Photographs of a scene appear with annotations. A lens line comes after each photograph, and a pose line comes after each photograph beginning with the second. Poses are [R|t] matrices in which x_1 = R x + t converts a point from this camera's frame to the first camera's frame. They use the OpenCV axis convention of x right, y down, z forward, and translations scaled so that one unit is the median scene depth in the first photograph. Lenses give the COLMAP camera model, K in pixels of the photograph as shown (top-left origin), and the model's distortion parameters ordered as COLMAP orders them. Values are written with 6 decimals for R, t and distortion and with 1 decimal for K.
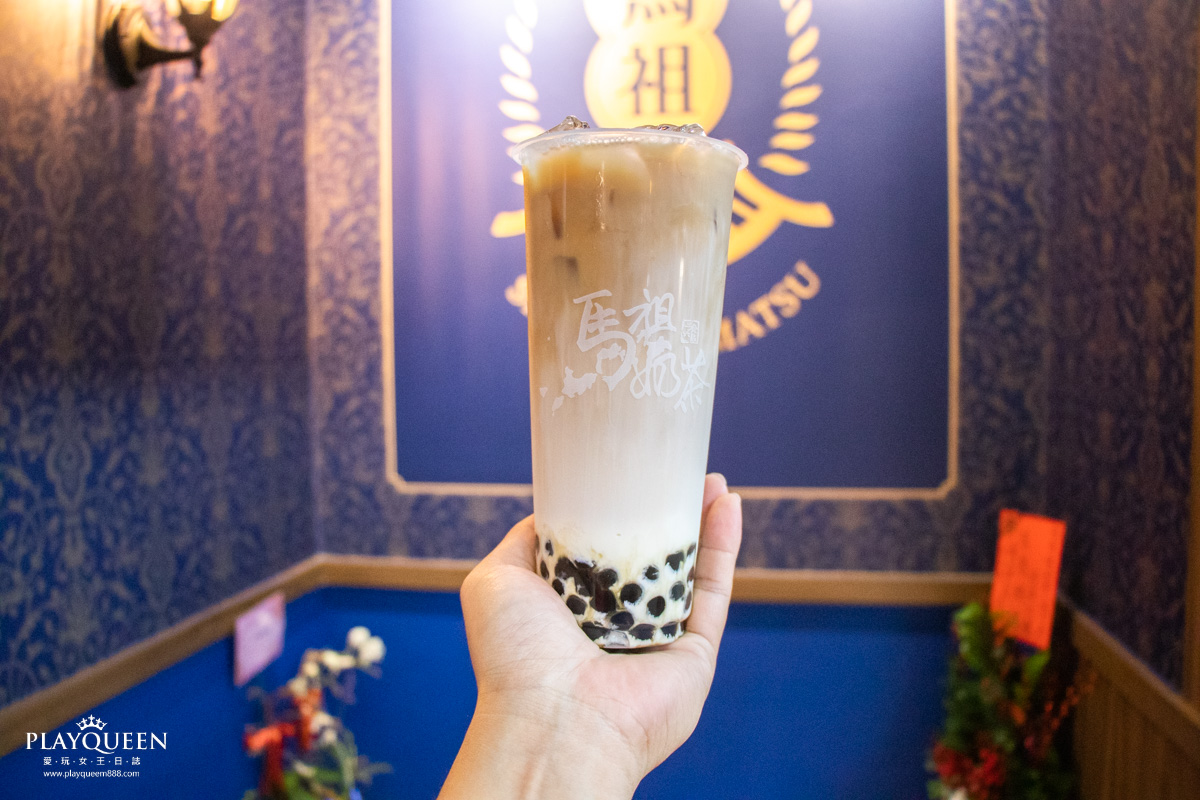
lens RADIAL K [[963.4, 0, 600.0], [0, 963.4, 400.0], [0, 0, 1]] dist [-0.202538, 0.121573]
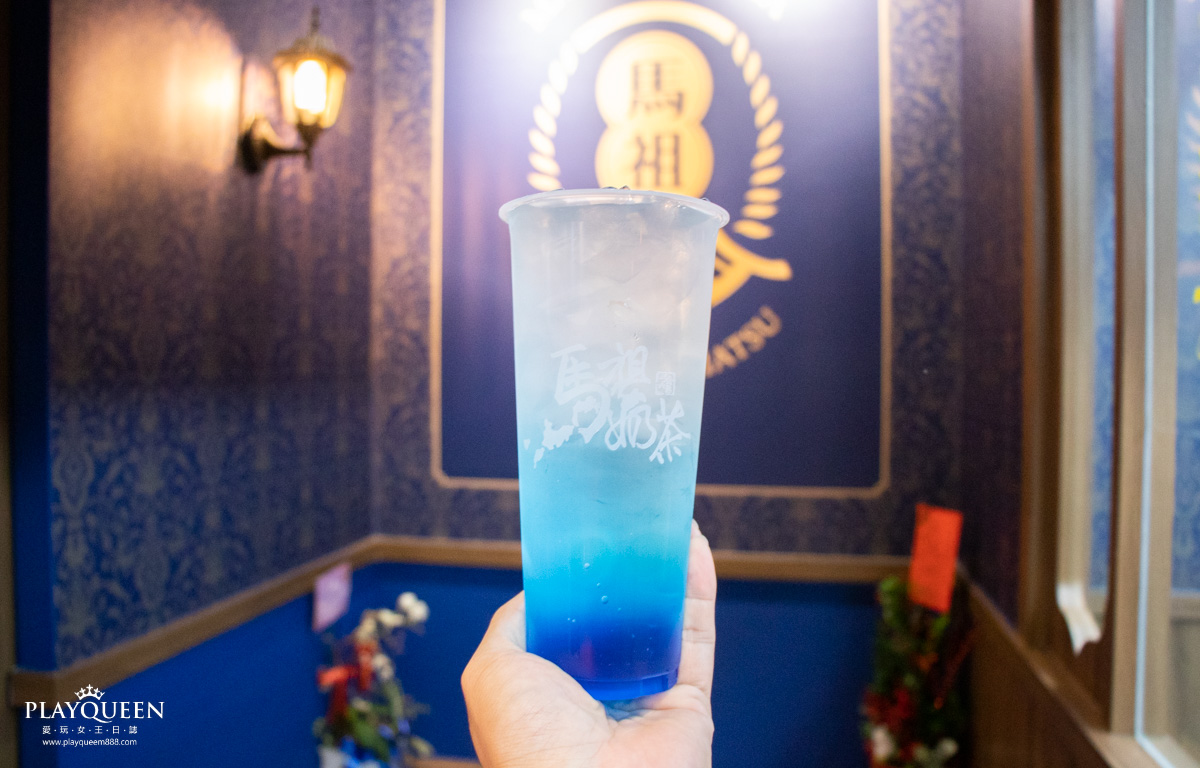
lens RADIAL K [[968.2, 0, 600.0], [0, 968.2, 384.0], [0, 0, 1]] dist [-0.212838, 0.000003]
pose [[0.999634, 0.016212, -0.021667, 0.022788], [-0.016972, 0.999230, -0.035368, 0.005965], [0.021077, 0.035723, 0.999139, -0.288968]]
